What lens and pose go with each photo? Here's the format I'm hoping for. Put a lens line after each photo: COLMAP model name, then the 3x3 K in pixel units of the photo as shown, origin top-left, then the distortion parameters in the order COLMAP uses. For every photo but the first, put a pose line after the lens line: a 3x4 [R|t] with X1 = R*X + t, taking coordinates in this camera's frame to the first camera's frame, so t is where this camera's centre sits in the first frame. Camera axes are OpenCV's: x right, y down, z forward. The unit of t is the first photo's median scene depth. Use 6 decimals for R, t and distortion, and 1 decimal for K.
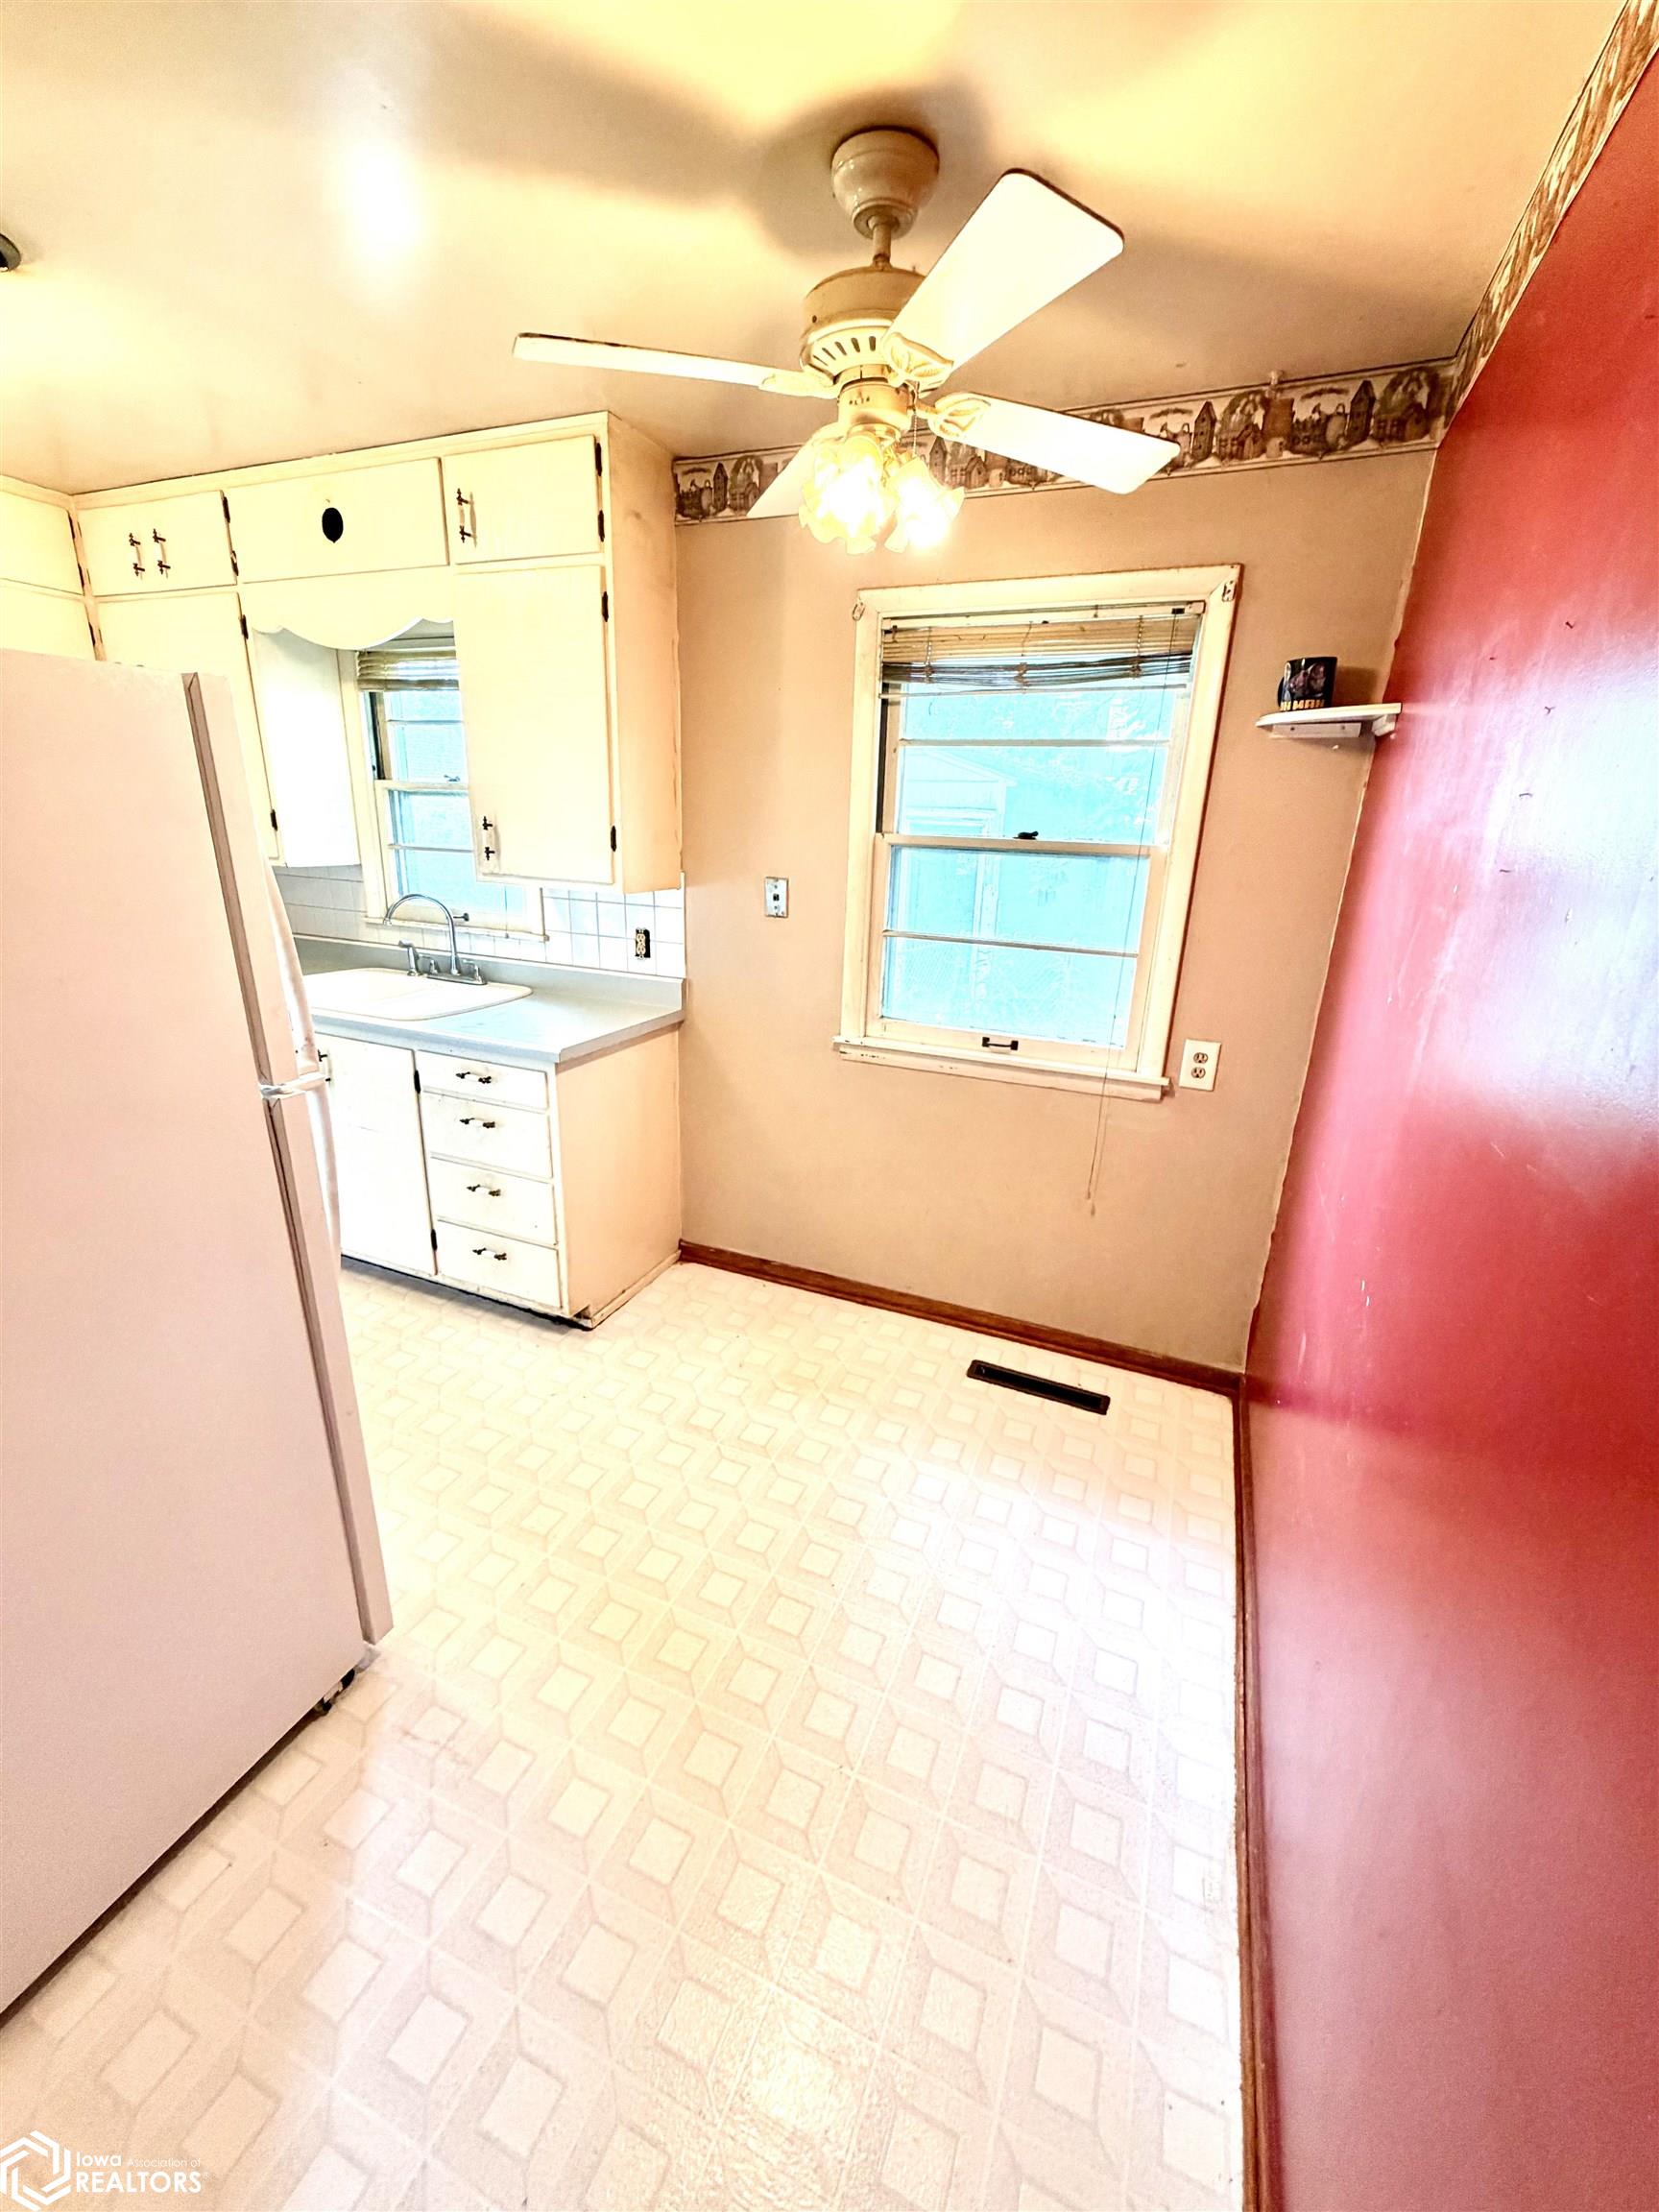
lens RADIAL K [[882.8, 0, 833.4], [0, 882.8, 1101.1], [0, 0, 1]] dist [0.000104, -0.000354]
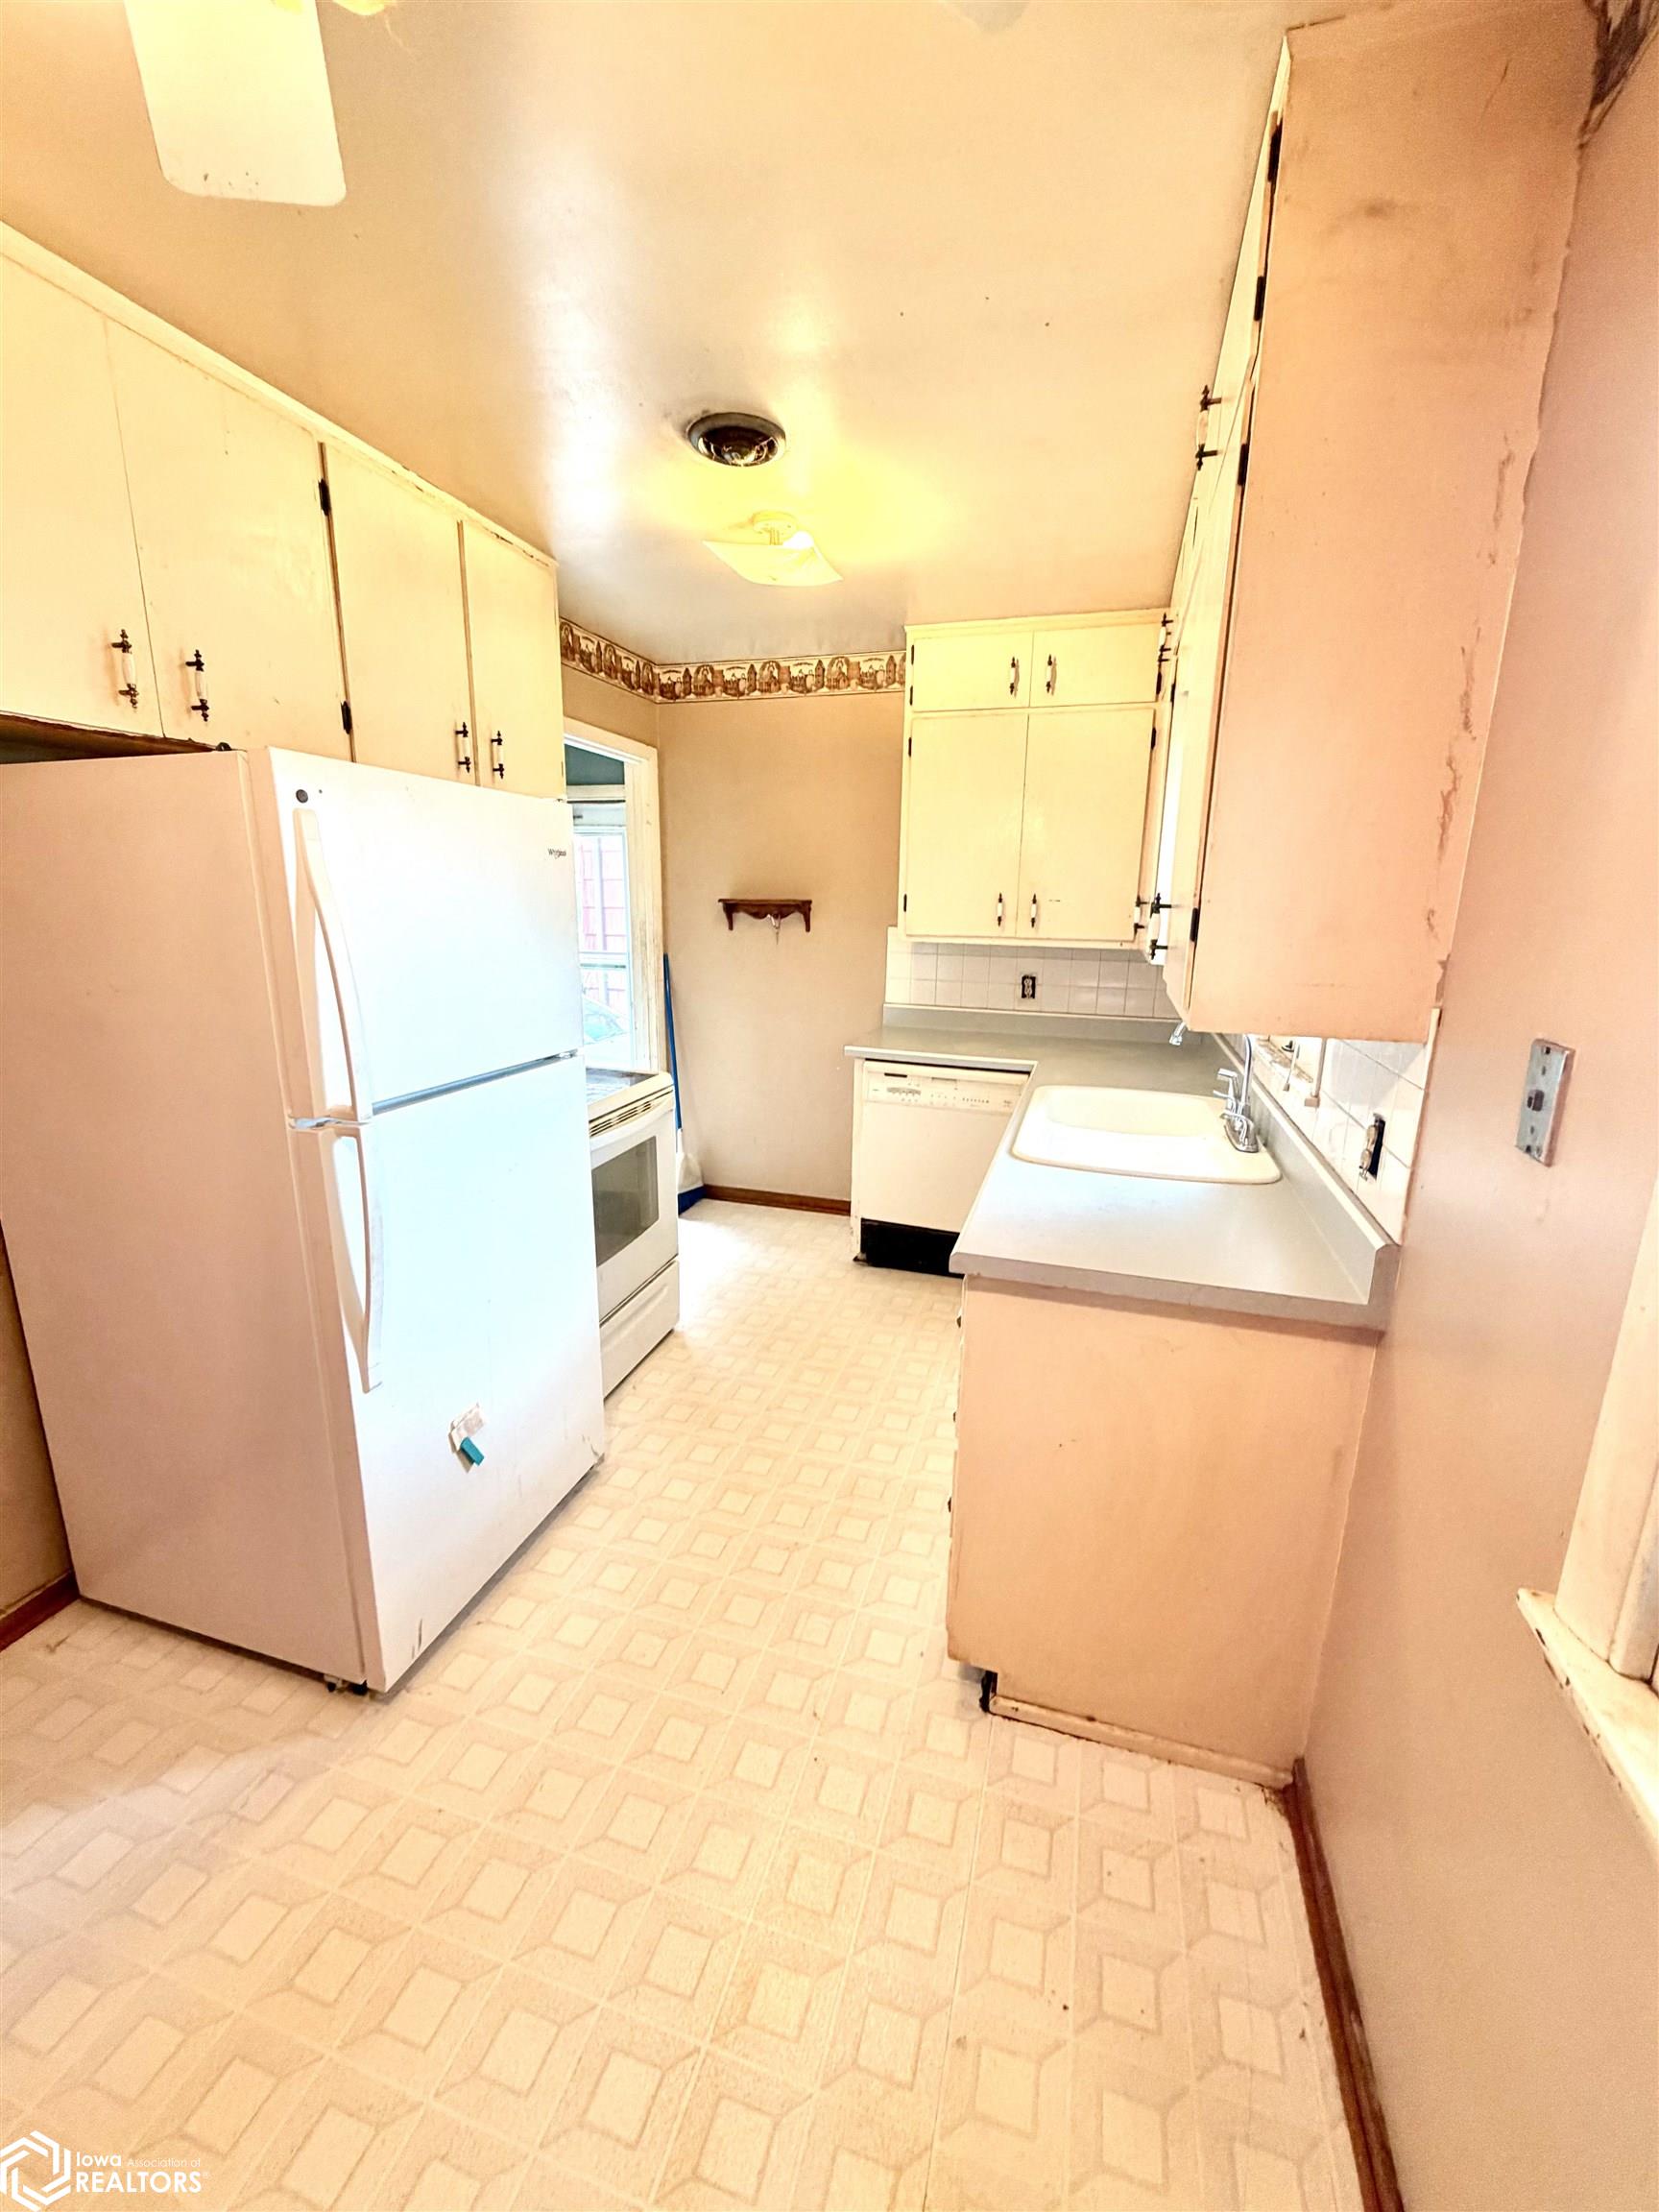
lens RADIAL K [[882.8, 0, 833.4], [0, 882.8, 1101.1], [0, 0, 1]] dist [0.000104, -0.000354]
pose [[0.101942, 0.192463, -0.975995, 0.262175], [-0.321312, 0.934890, 0.150796, -0.220975], [0.941470, 0.298226, 0.157145, 0.790864]]
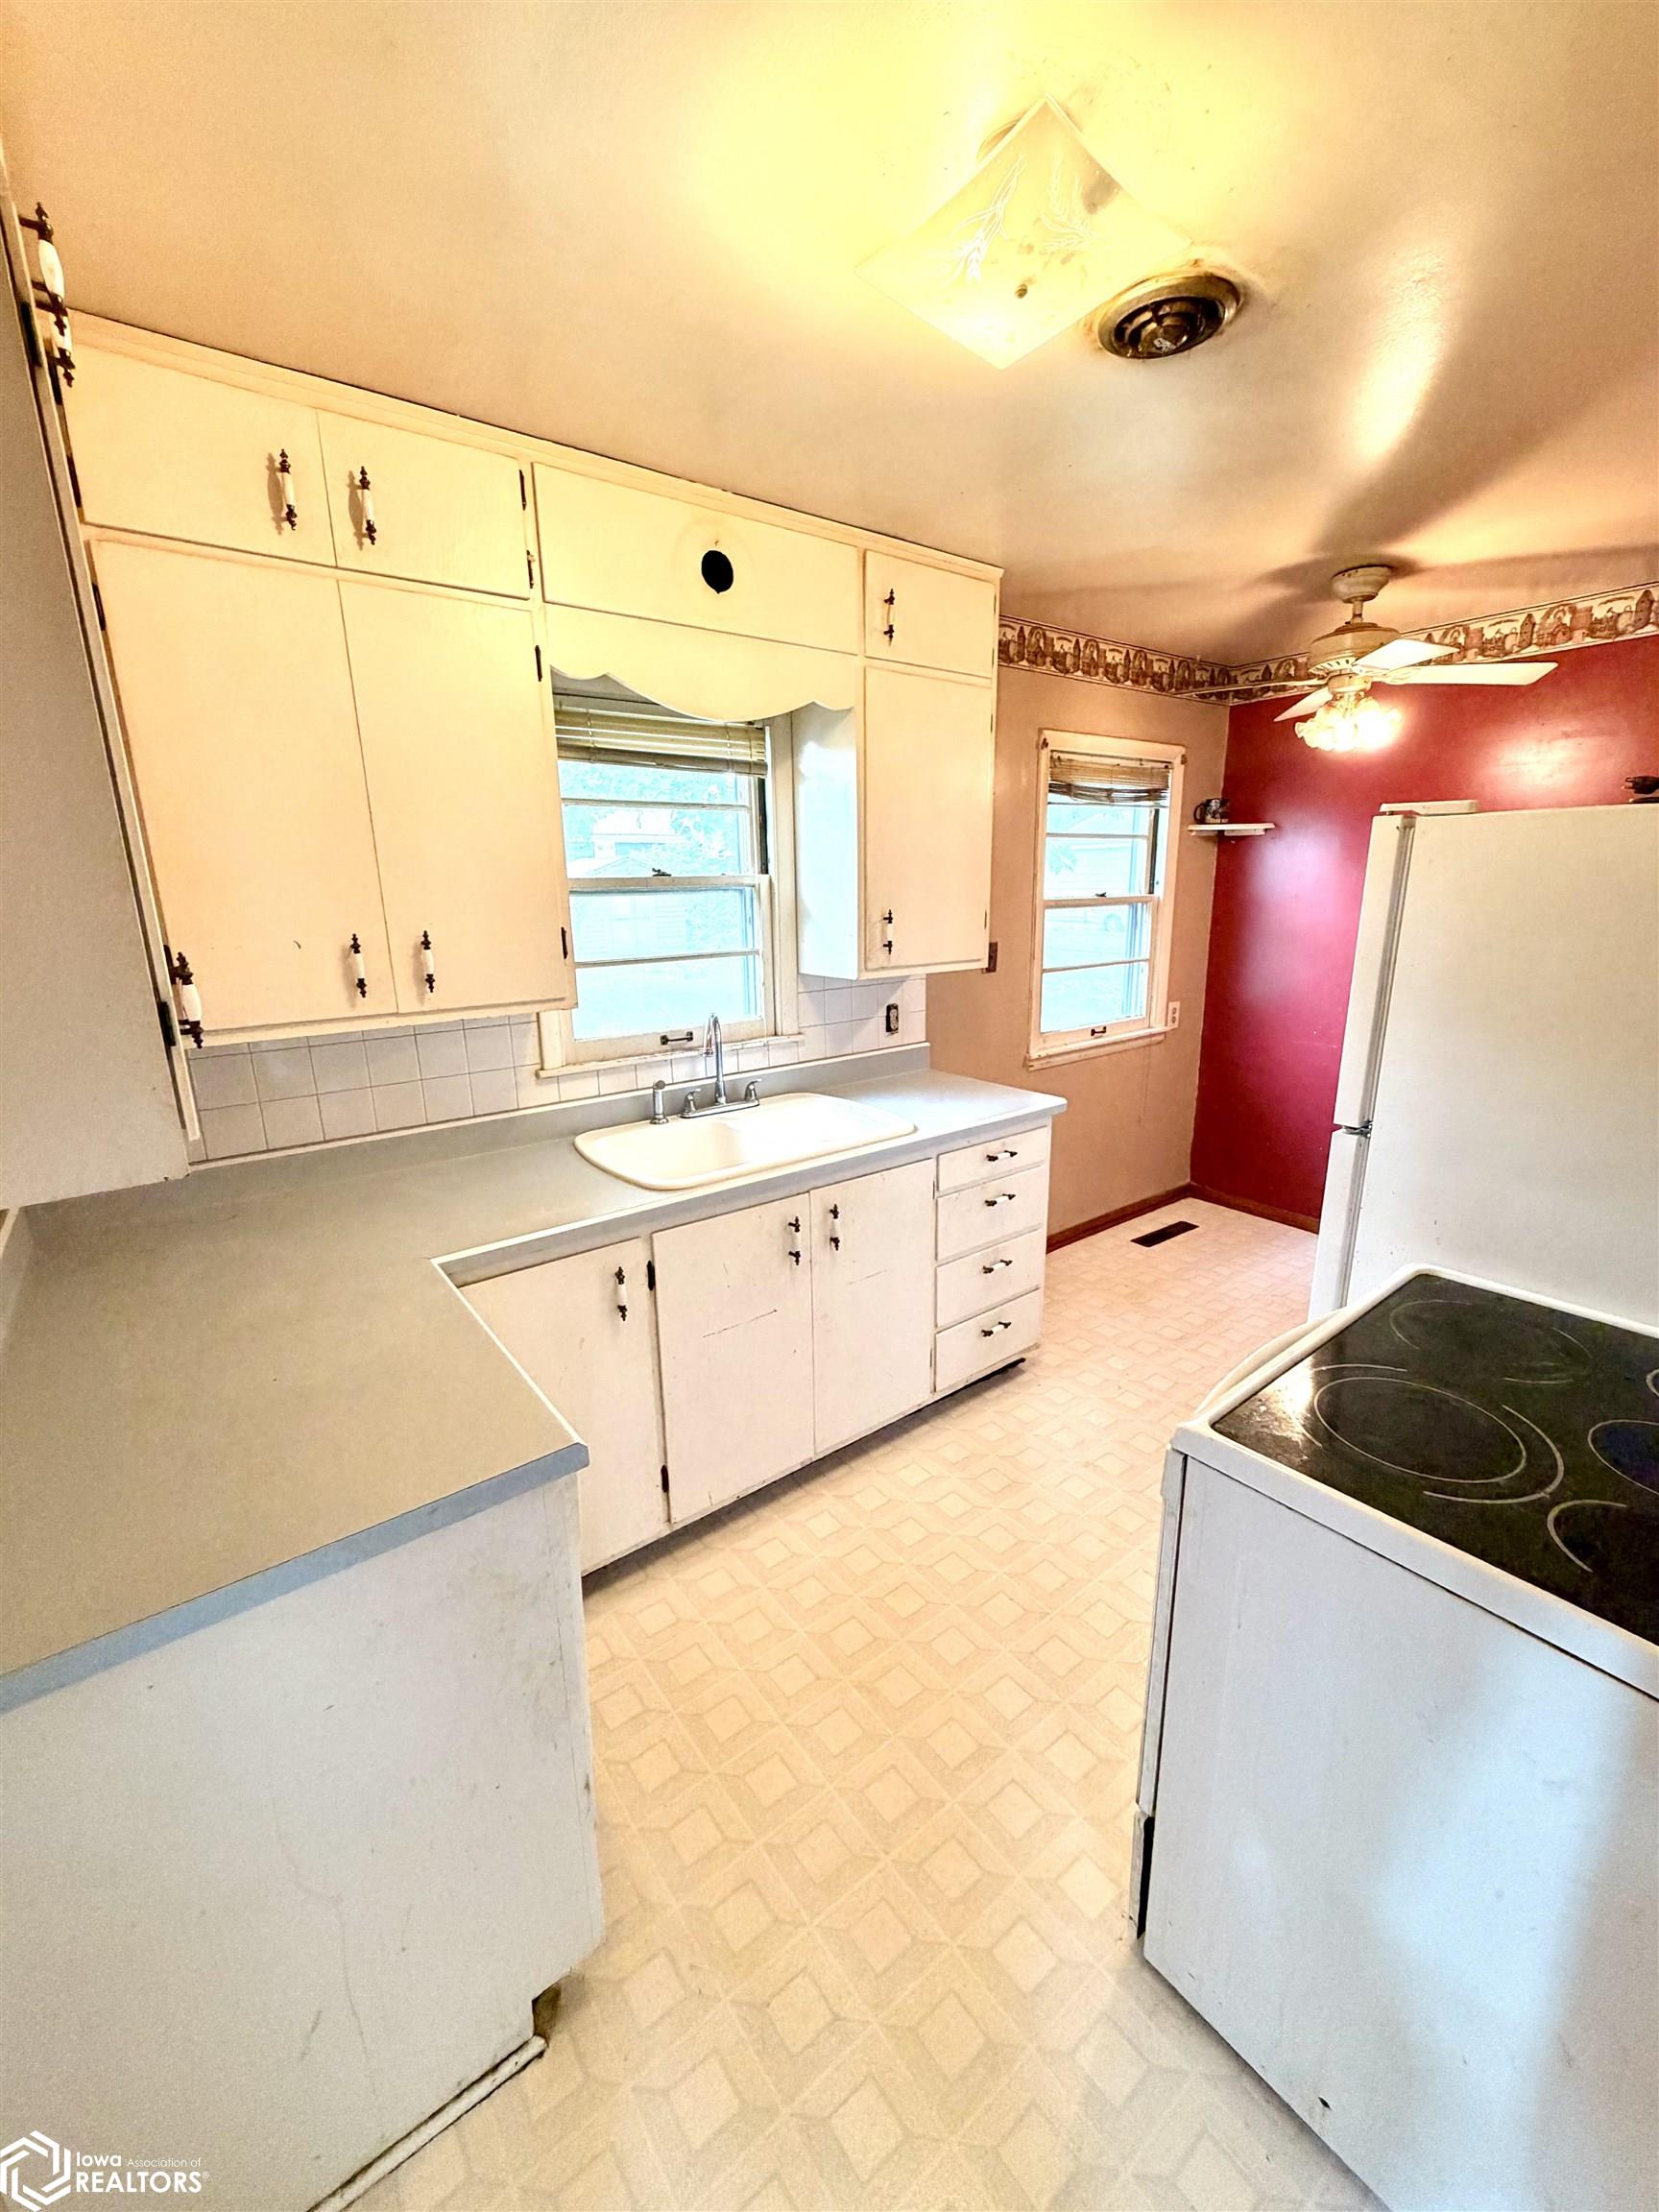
lens RADIAL K [[882.8, 0, 833.4], [0, 882.8, 1101.1], [0, 0, 1]] dist [0.000104, -0.000354]
pose [[0.497870, -0.253243, 0.829453, -1.418656], [0.300699, 0.947494, 0.108791, -0.272339], [-0.813453, 0.195252, 0.547879, 0.615524]]
